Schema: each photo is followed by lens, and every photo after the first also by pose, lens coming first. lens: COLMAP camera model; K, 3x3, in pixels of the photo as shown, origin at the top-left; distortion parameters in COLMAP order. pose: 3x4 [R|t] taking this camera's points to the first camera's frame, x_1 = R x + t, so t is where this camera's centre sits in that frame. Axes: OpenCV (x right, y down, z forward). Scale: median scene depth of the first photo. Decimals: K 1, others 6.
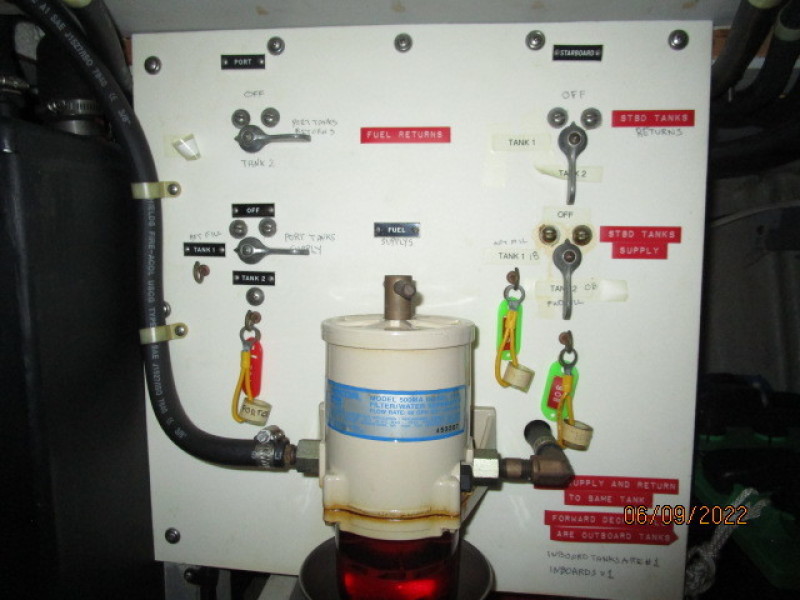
lens RADIAL K [[571.6, 0, 402.3], [0, 571.6, 293.2], [0, 0, 1]] dist [-0.029697, 0.012803]
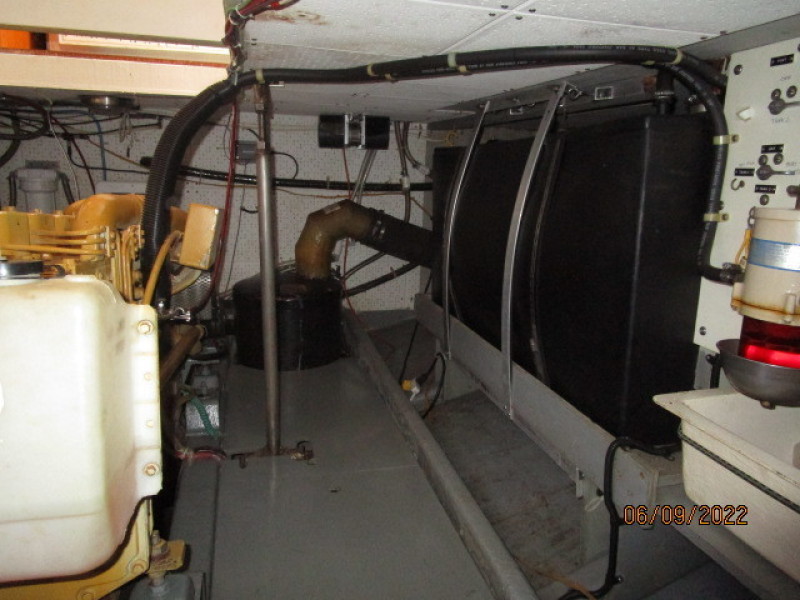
lens RADIAL K [[571.6, 0, 401.3], [0, 571.6, 298.0], [0, 0, 1]] dist [-0.029697, 0.012803]
pose [[0.340279, 0.200165, -0.918773, 1.009957], [-0.120221, 0.978323, 0.168614, 0.141531], [0.932608, 0.053080, 0.356967, -0.624423]]
